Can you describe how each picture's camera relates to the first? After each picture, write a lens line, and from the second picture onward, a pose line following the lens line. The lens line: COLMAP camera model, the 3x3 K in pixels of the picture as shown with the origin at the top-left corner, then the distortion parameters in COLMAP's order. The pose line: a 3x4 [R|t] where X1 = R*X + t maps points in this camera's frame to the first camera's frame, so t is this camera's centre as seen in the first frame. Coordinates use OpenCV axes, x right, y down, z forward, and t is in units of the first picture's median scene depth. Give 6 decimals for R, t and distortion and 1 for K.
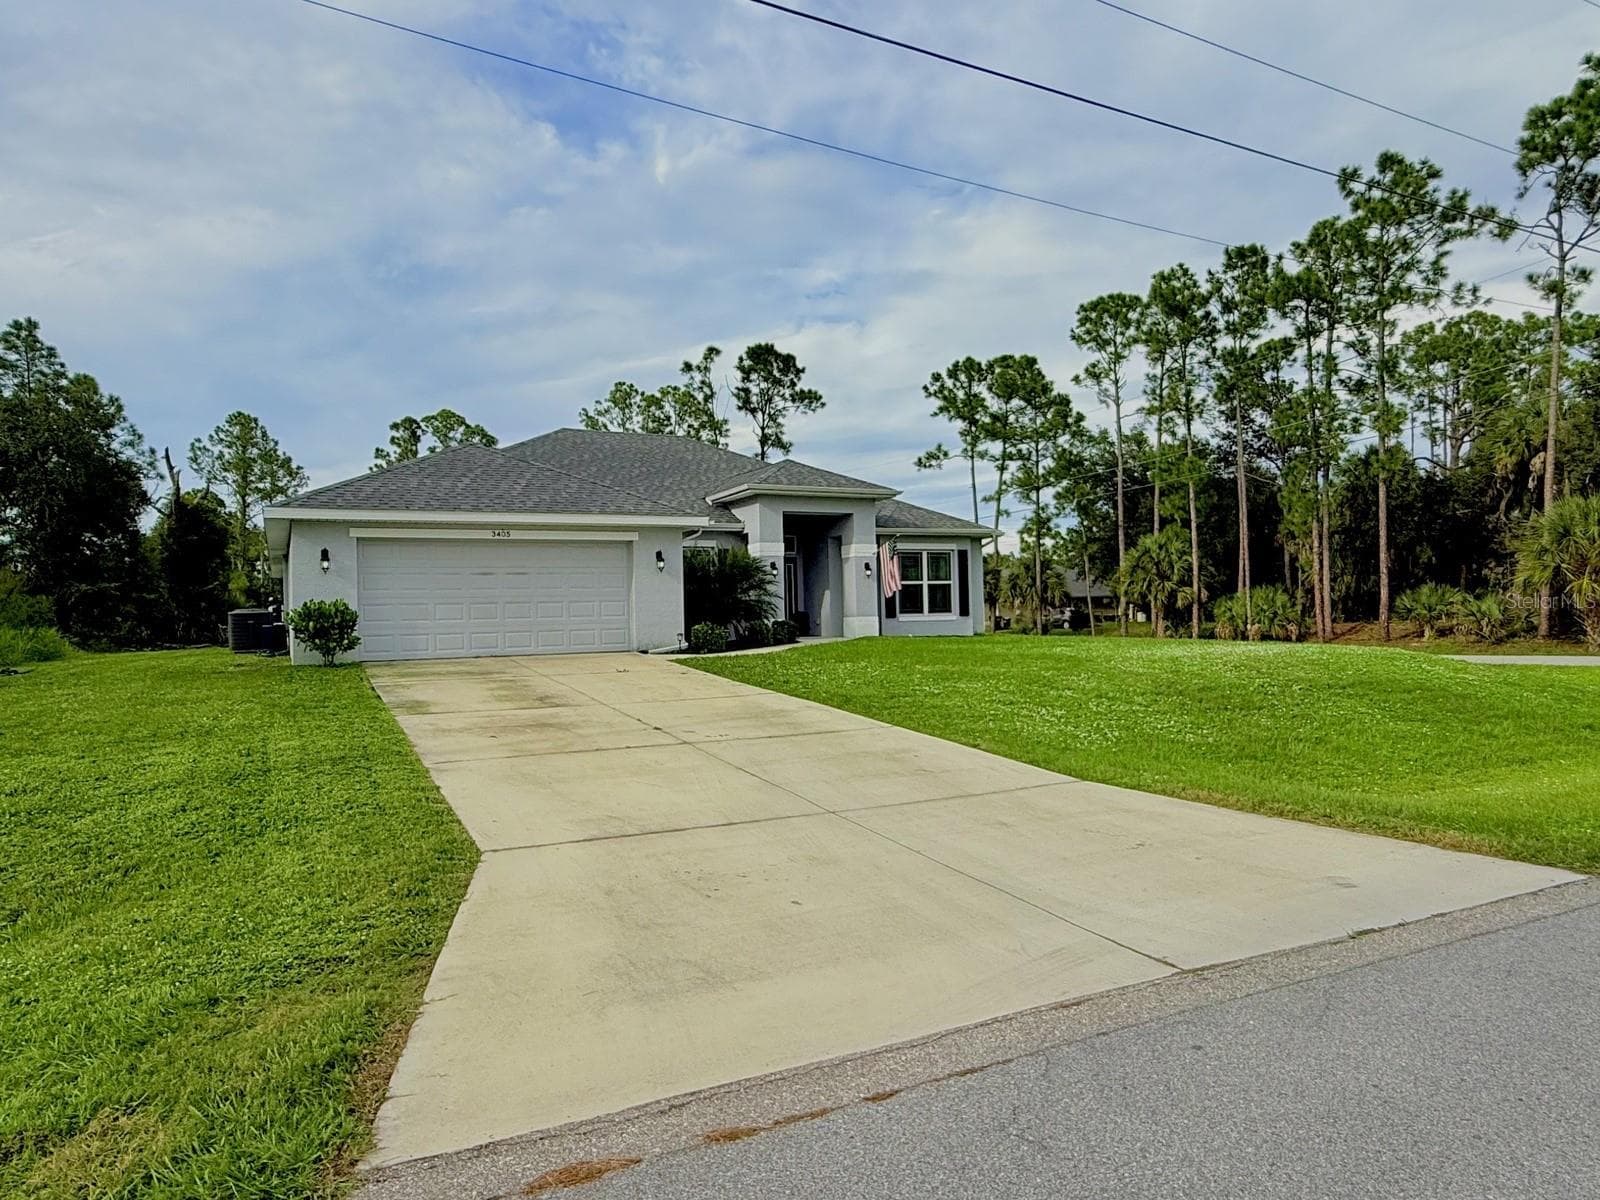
lens RADIAL K [[1009.6, 0, 796.8], [0, 1009.6, 596.7], [0, 0, 1]] dist [-0.000233, 0.005104]
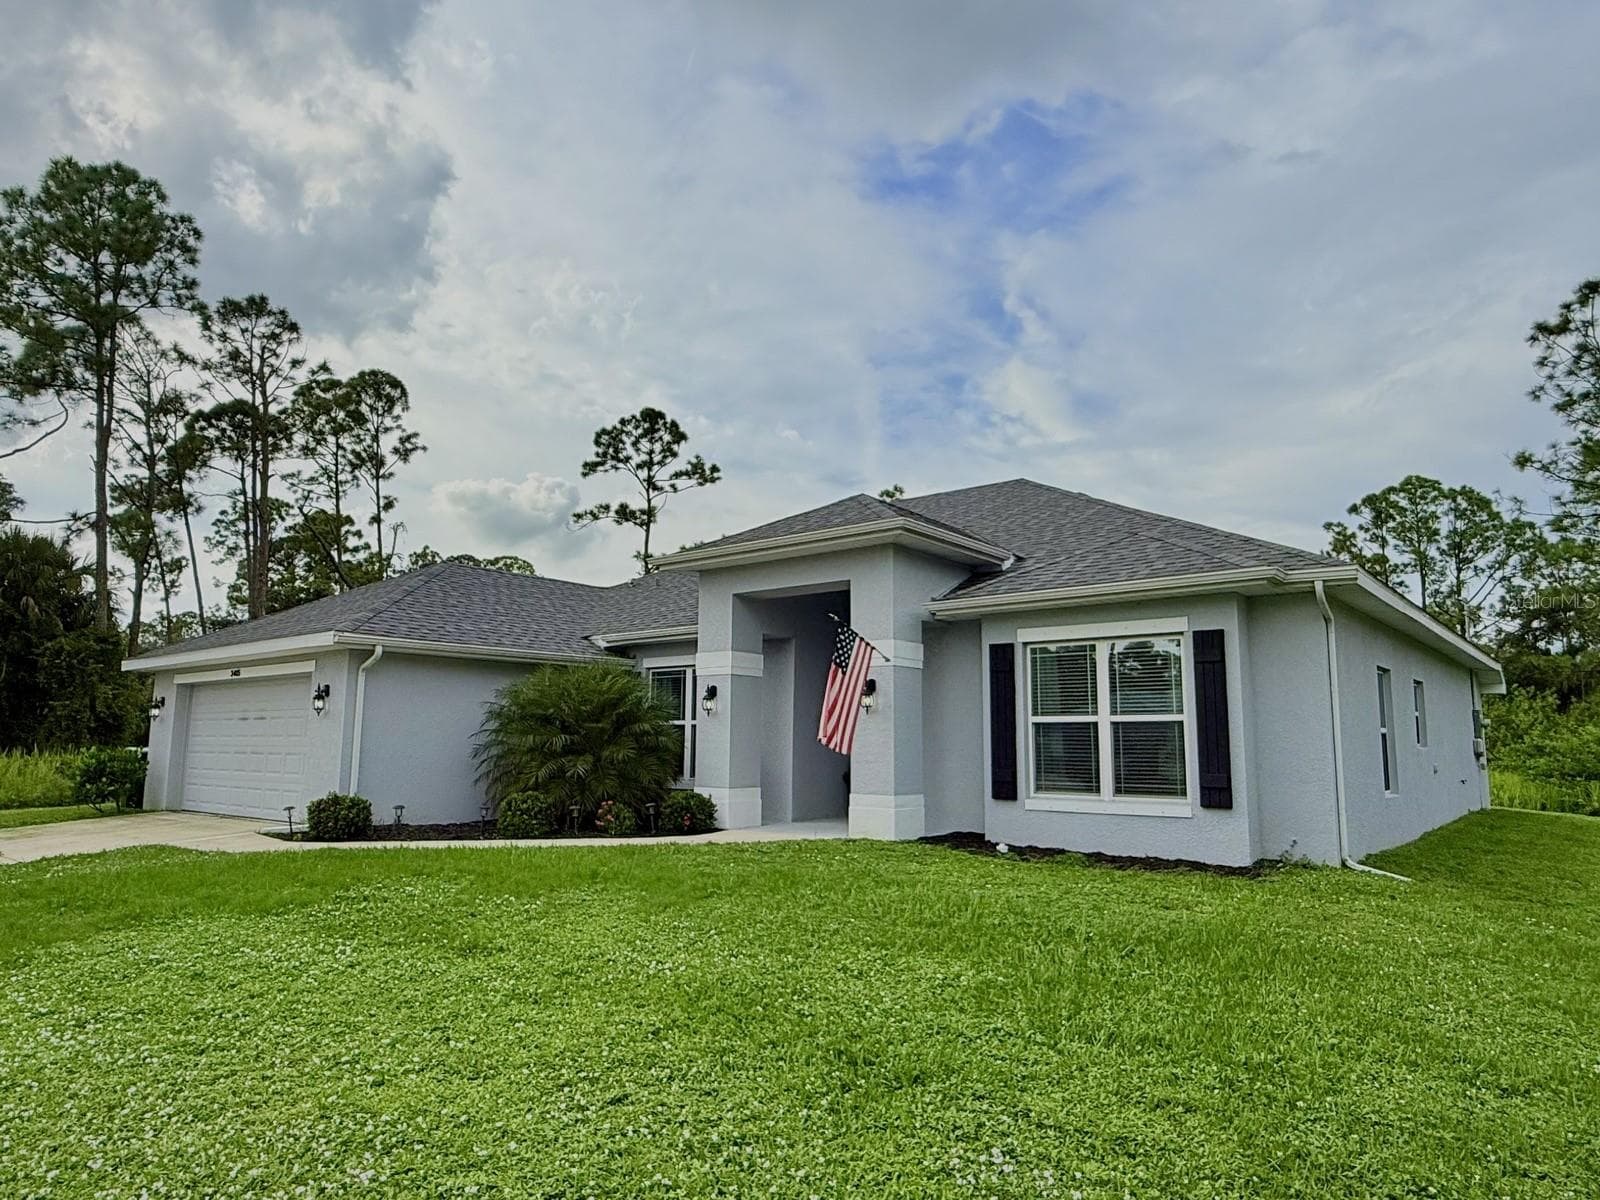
lens RADIAL K [[1009.6, 0, 796.8], [0, 1009.6, 596.7], [0, 0, 1]] dist [-0.000233, 0.005104]
pose [[0.403676, -0.106079, -0.908731, 0.226767], [0.005558, 0.993522, -0.113508, -0.008566], [0.914885, 0.040770, 0.401650, 0.357921]]
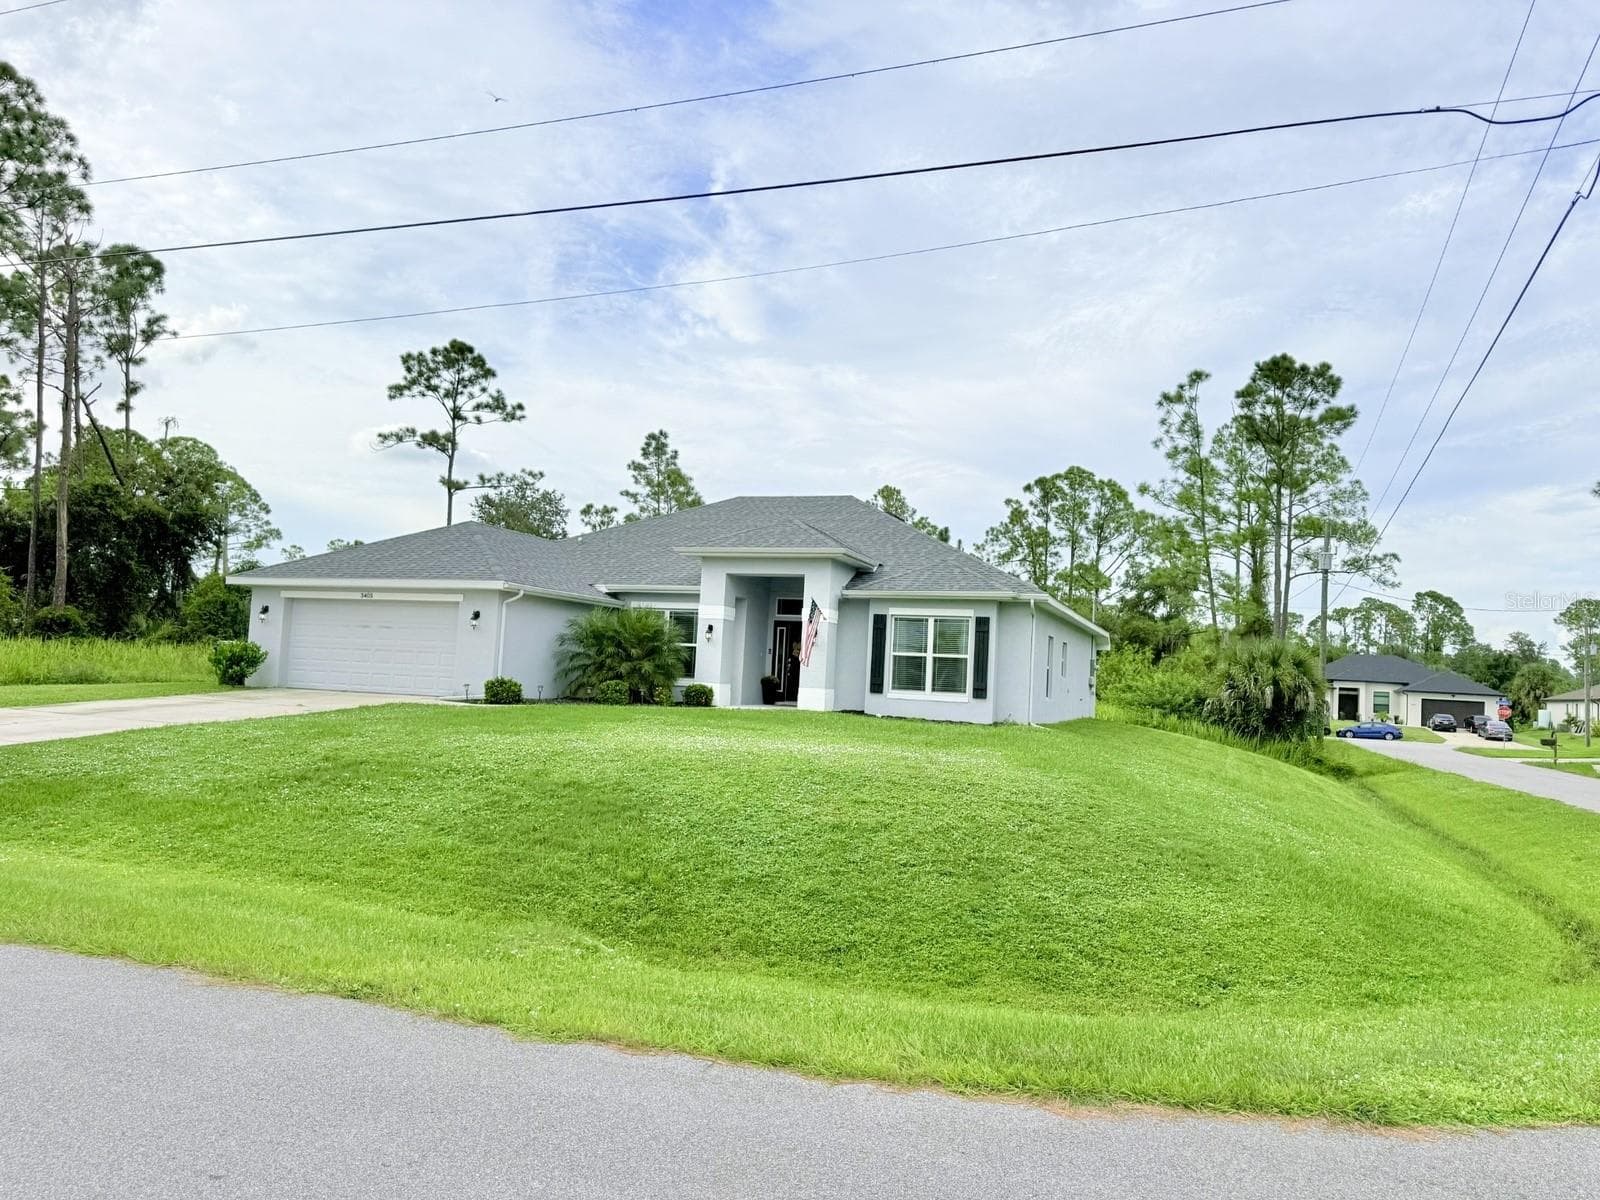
lens RADIAL K [[1116.1, 0, 809.8], [0, 1116.1, 599.4], [0, 0, 1]] dist [0.168721, -0.219946]
pose [[0.680683, 0.004617, -0.732564, 0.369919], [-0.048668, 0.998056, -0.038932, -0.009400], [0.730960, 0.062153, 0.679584, 0.144323]]
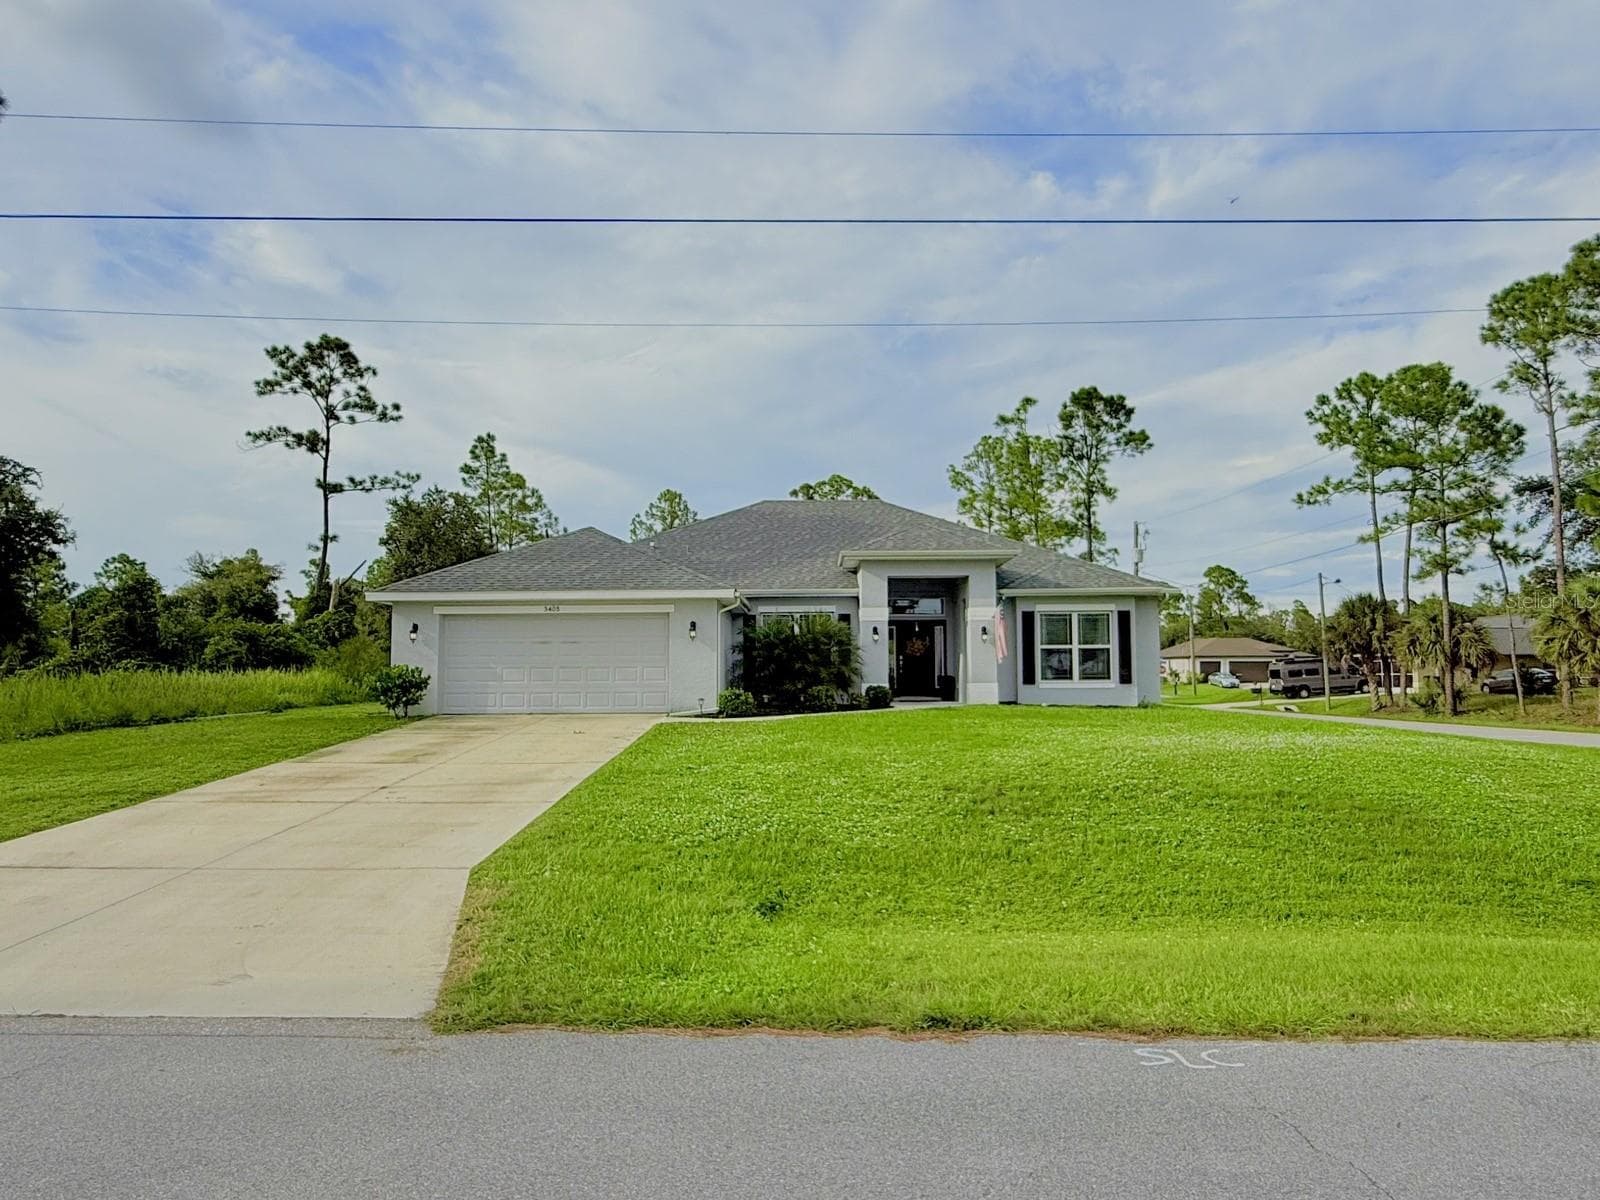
lens RADIAL K [[1009.6, 0, 796.8], [0, 1009.6, 596.7], [0, 0, 1]] dist [-0.000233, 0.005104]
pose [[0.886231, -0.014940, -0.463003, 0.163912], [-0.005967, 0.999029, -0.043657, -0.008841], [0.463205, 0.041452, 0.885281, 0.032222]]
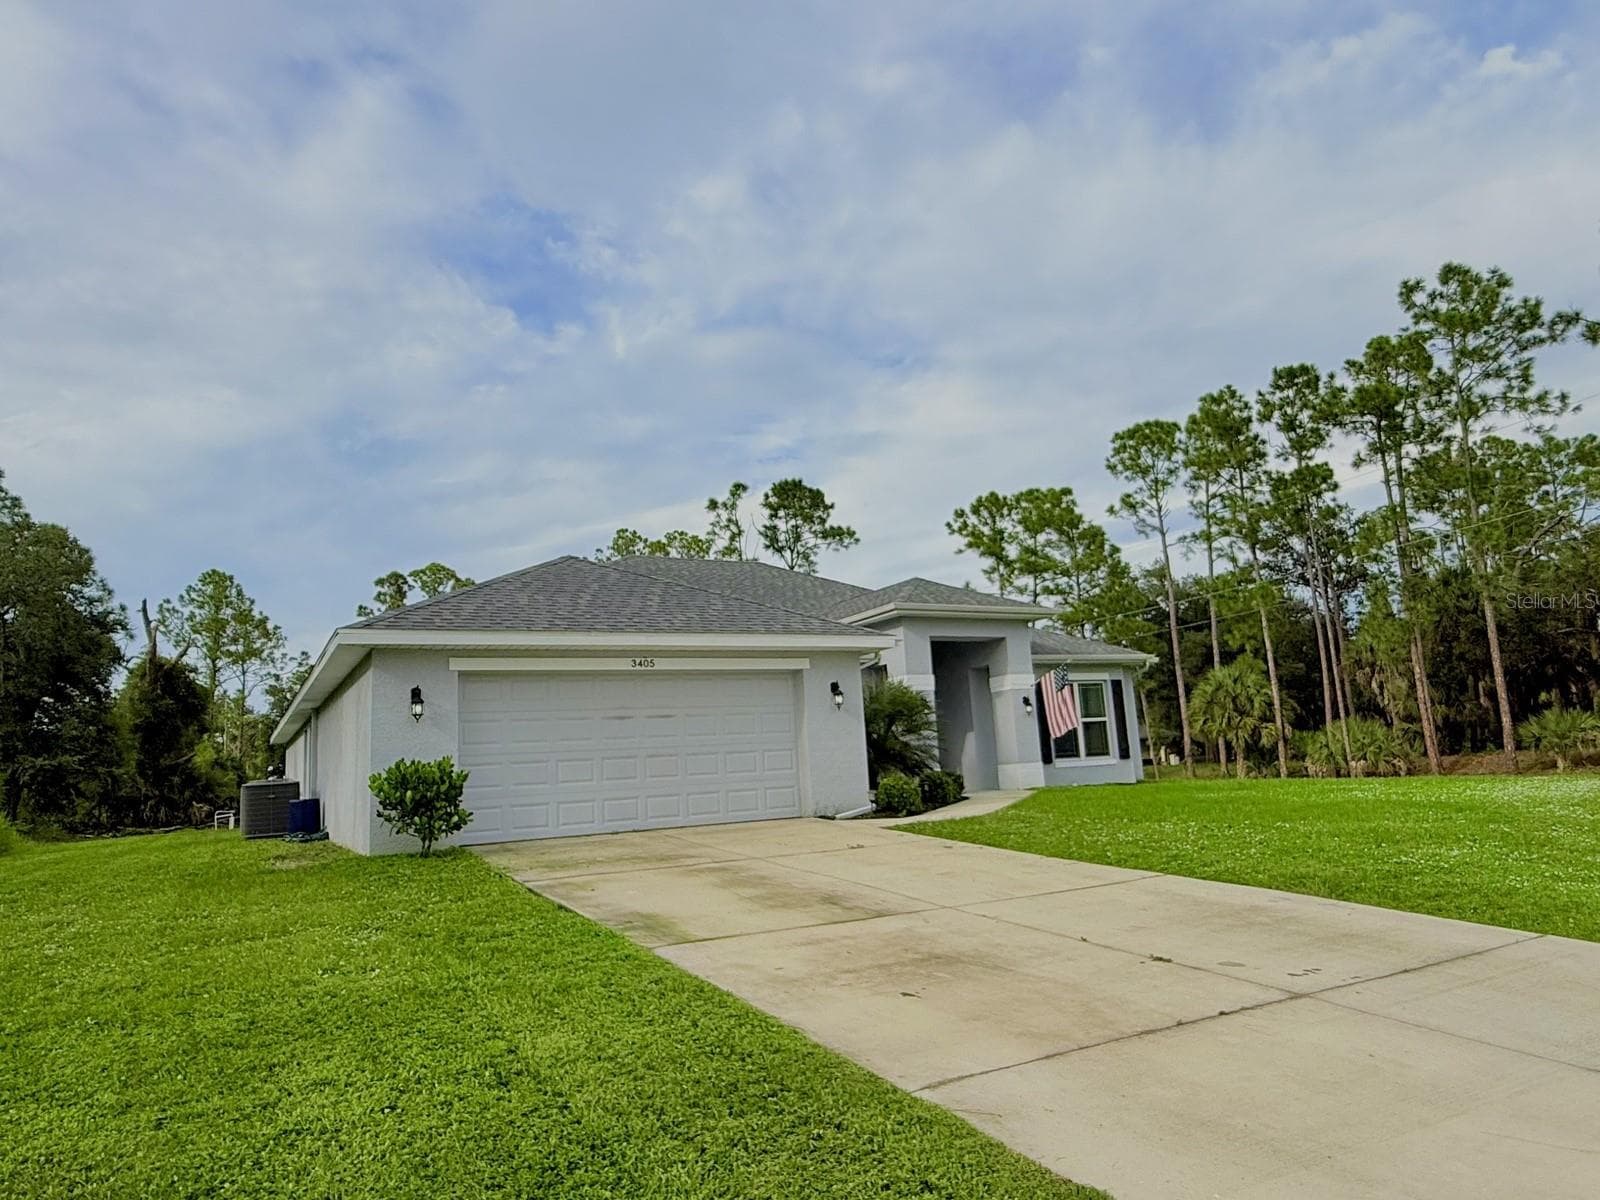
lens RADIAL K [[1009.6, 0, 796.8], [0, 1009.6, 596.7], [0, 0, 1]] dist [-0.000233, 0.005104]
pose [[0.998783, -0.028351, 0.040357, -0.068354], [0.034200, 0.987707, -0.152530, 0.002342], [-0.035536, 0.153724, 0.987475, 0.083007]]
